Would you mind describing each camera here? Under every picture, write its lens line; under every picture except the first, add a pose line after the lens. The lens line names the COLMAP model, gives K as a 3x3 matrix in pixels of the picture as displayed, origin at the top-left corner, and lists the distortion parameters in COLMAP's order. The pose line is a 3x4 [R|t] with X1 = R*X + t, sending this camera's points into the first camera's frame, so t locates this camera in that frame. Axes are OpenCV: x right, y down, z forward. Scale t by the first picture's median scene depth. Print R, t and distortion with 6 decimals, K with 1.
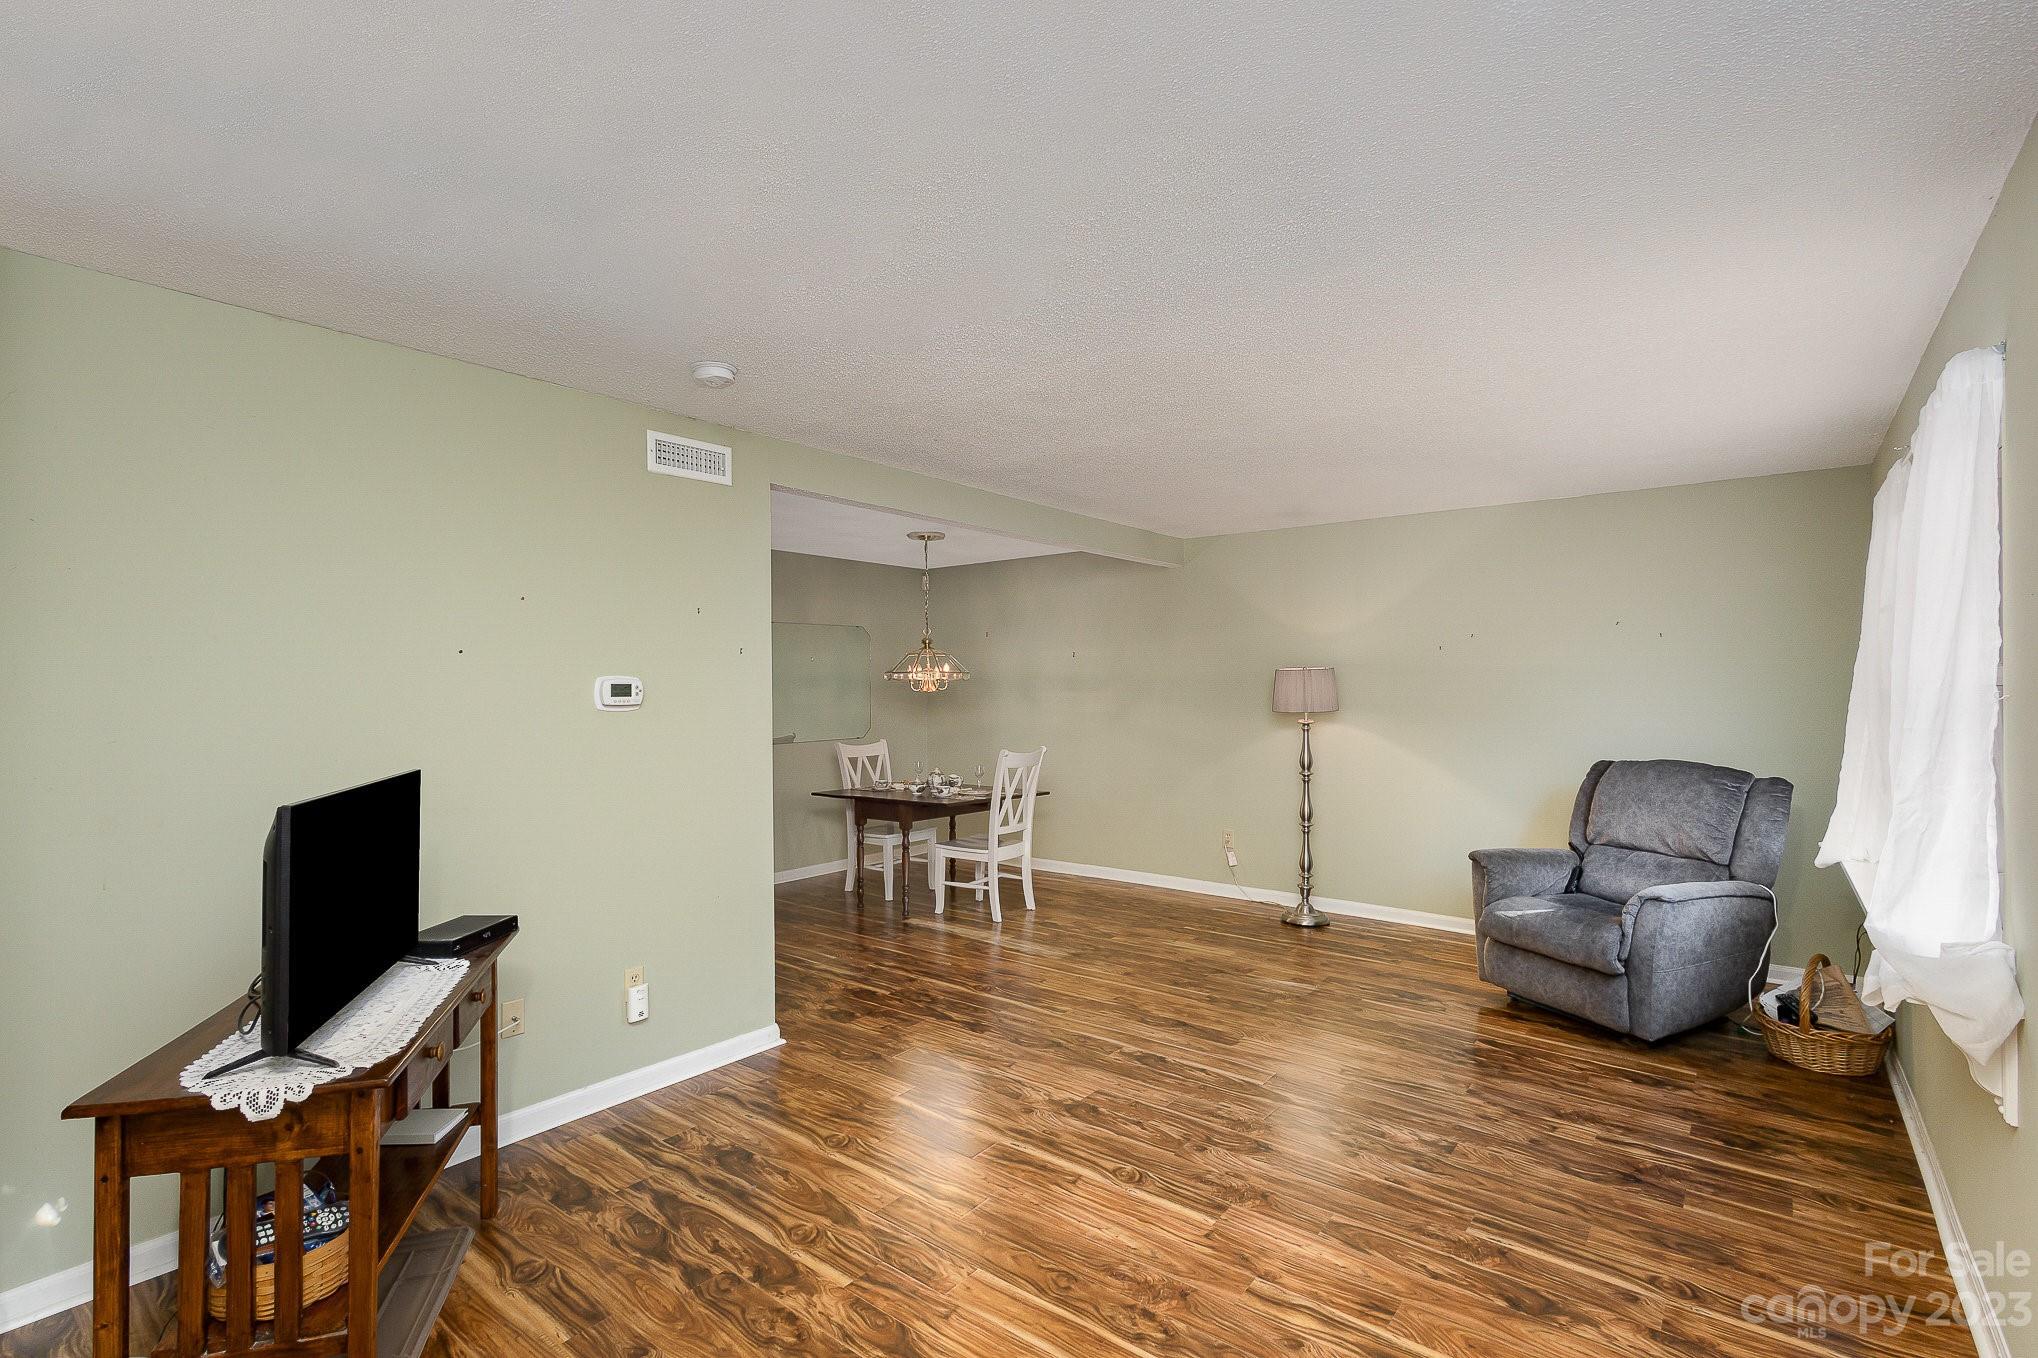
lens RADIAL K [[937.7, 0, 1010.9], [0, 937.7, 672.3], [0, 0, 1]] dist [0.016086, -0.005980]
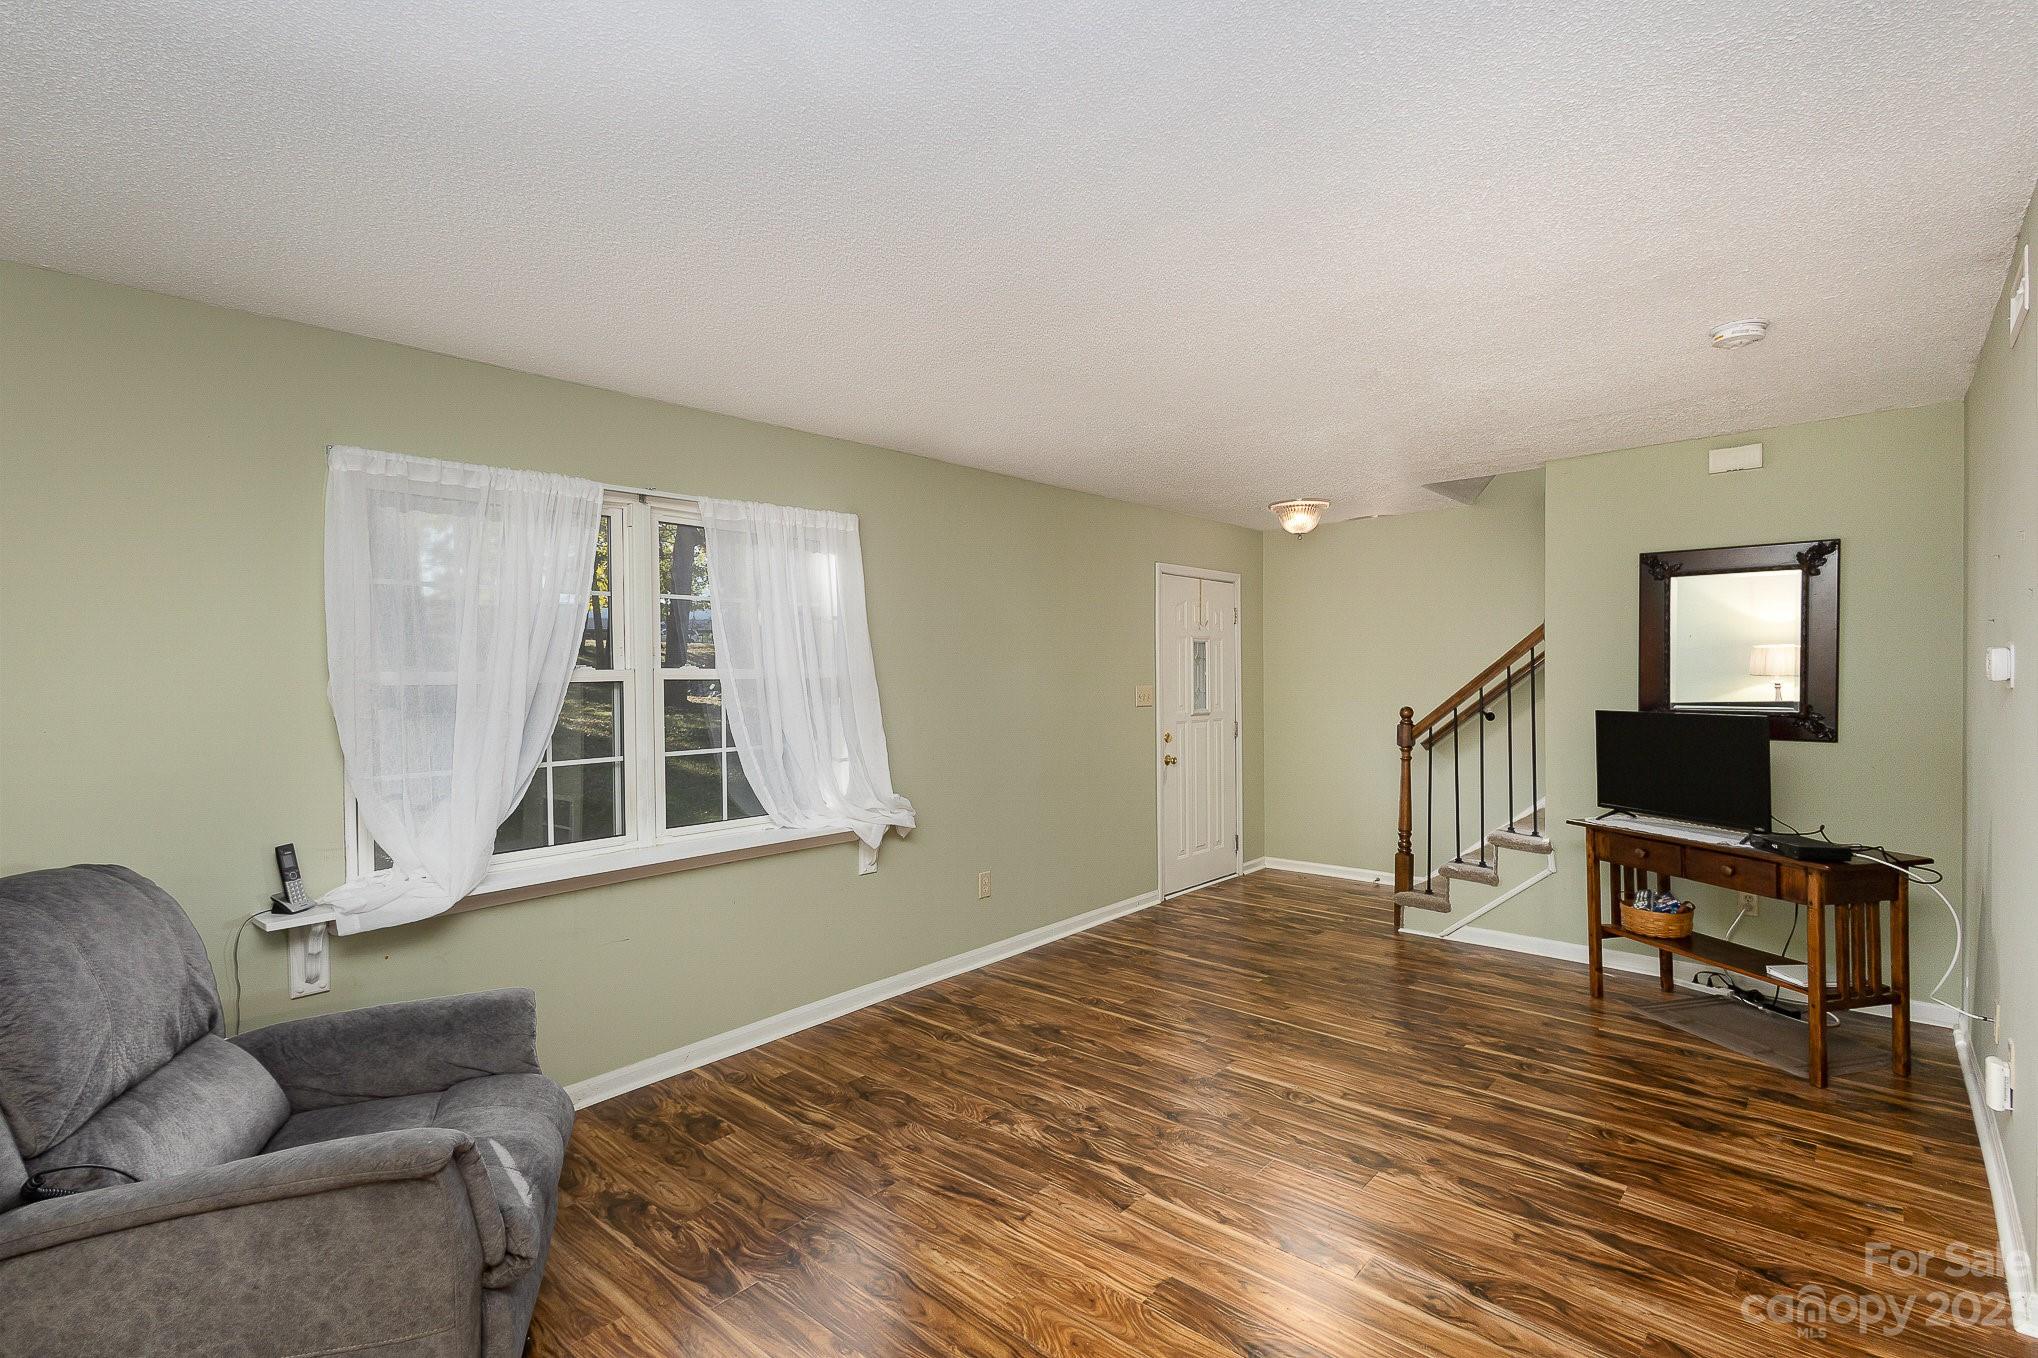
lens RADIAL K [[937.7, 0, 1005.6], [0, 937.7, 681.9], [0, 0, 1]] dist [0.016086, -0.005980]
pose [[-0.997515, 0.018255, 0.068053, 0.366341], [0.017848, 0.999819, -0.006591, 0.027798], [-0.068161, -0.005360, -0.997660, 2.018934]]
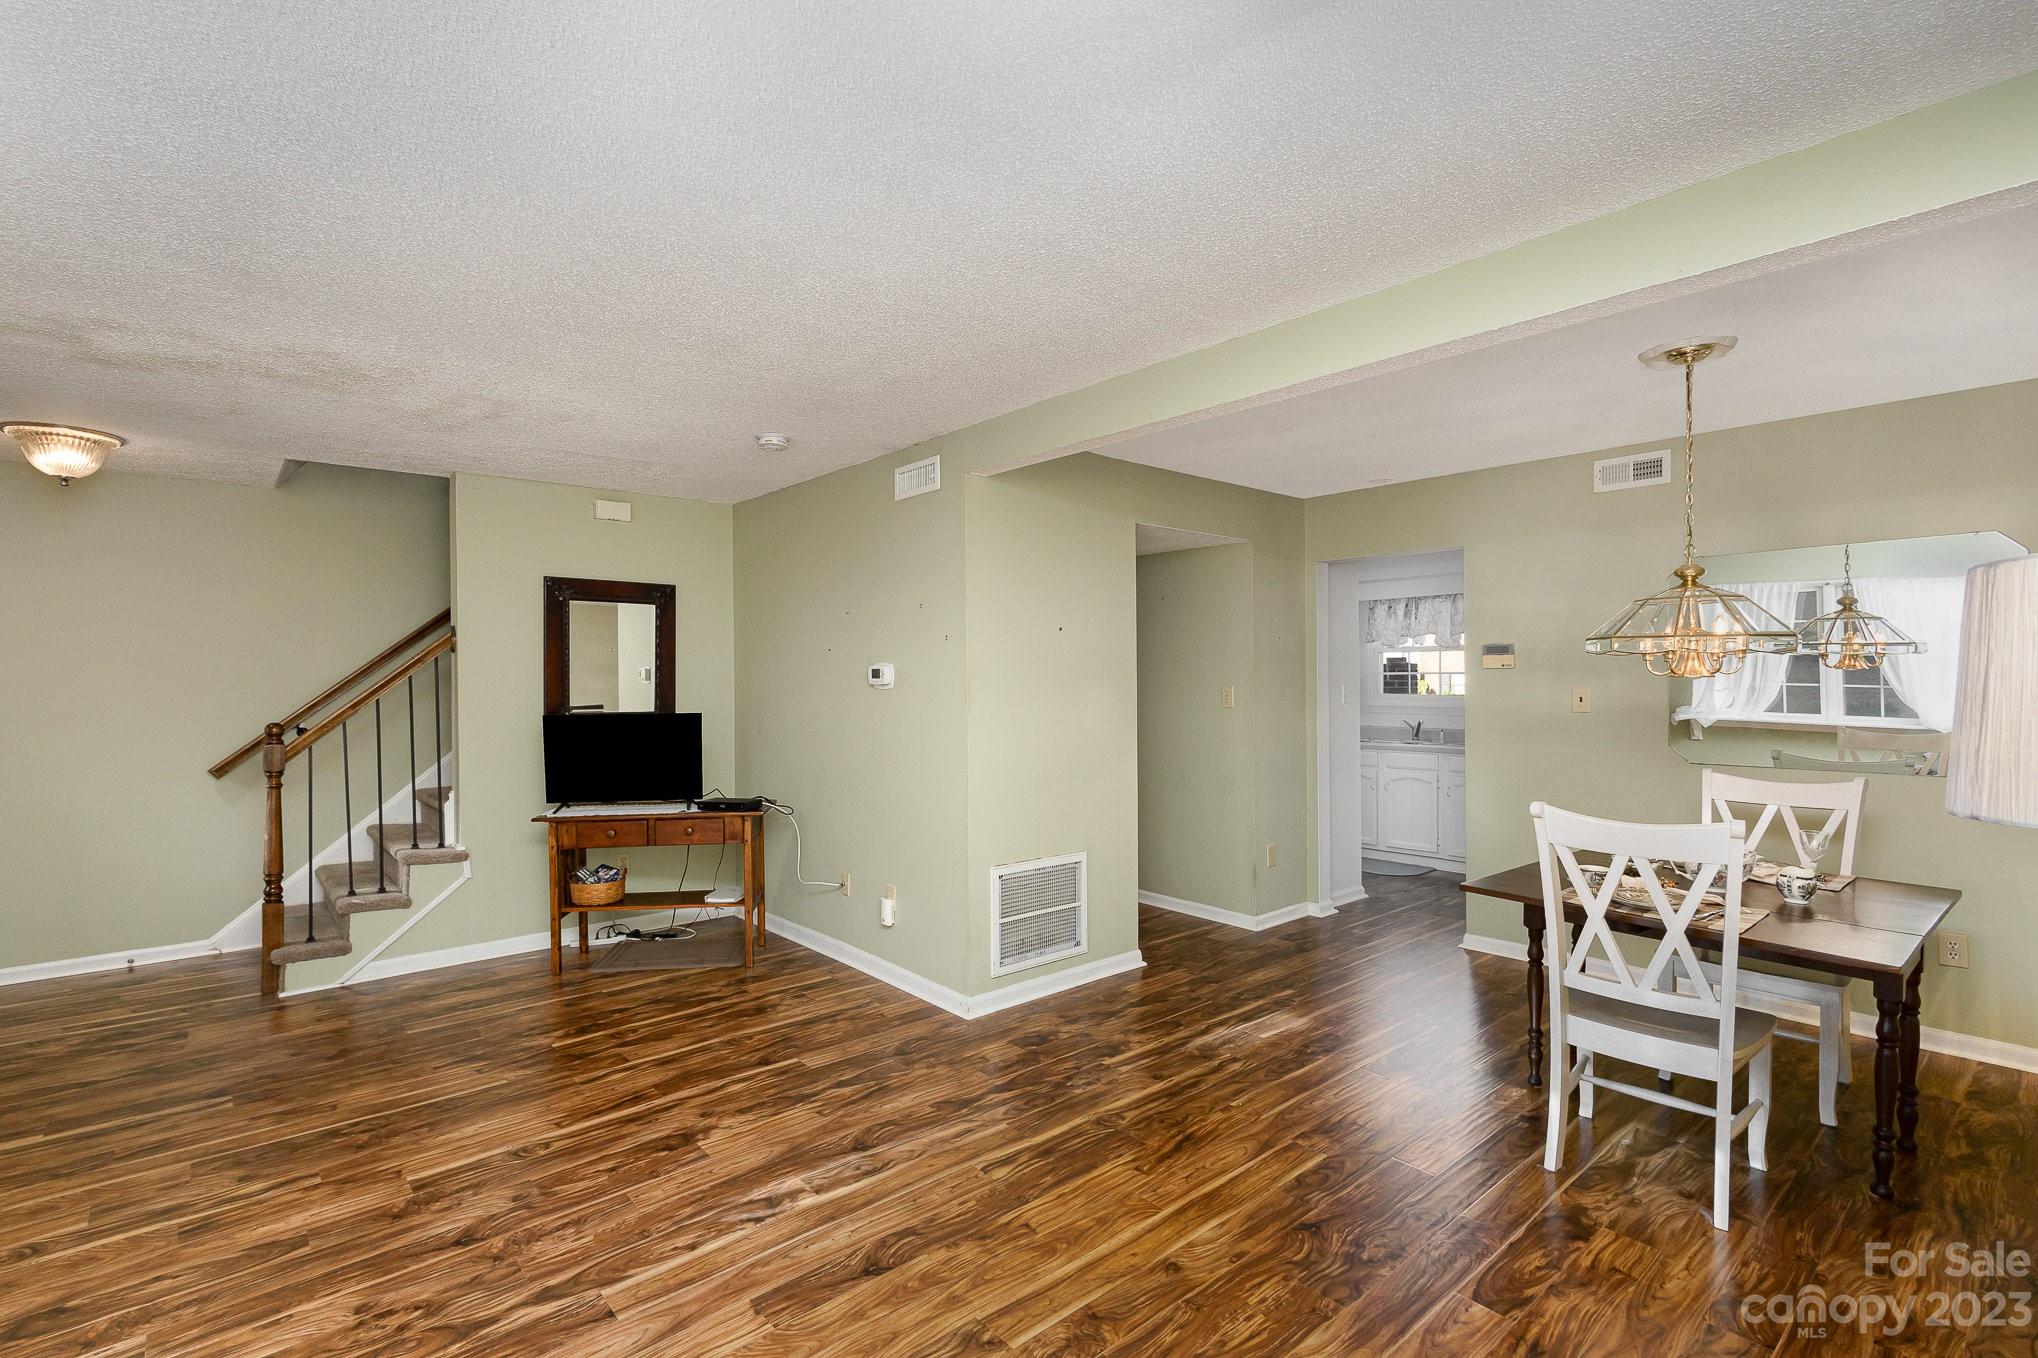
lens RADIAL K [[937.7, 0, 1017.7], [0, 937.7, 691.0], [0, 0, 1]] dist [0.016086, -0.005980]
pose [[-0.183167, 0.023568, -0.982799, 0.957908], [0.020863, 0.999581, 0.020082, 0.021332], [0.982861, -0.016825, -0.183581, 1.600480]]
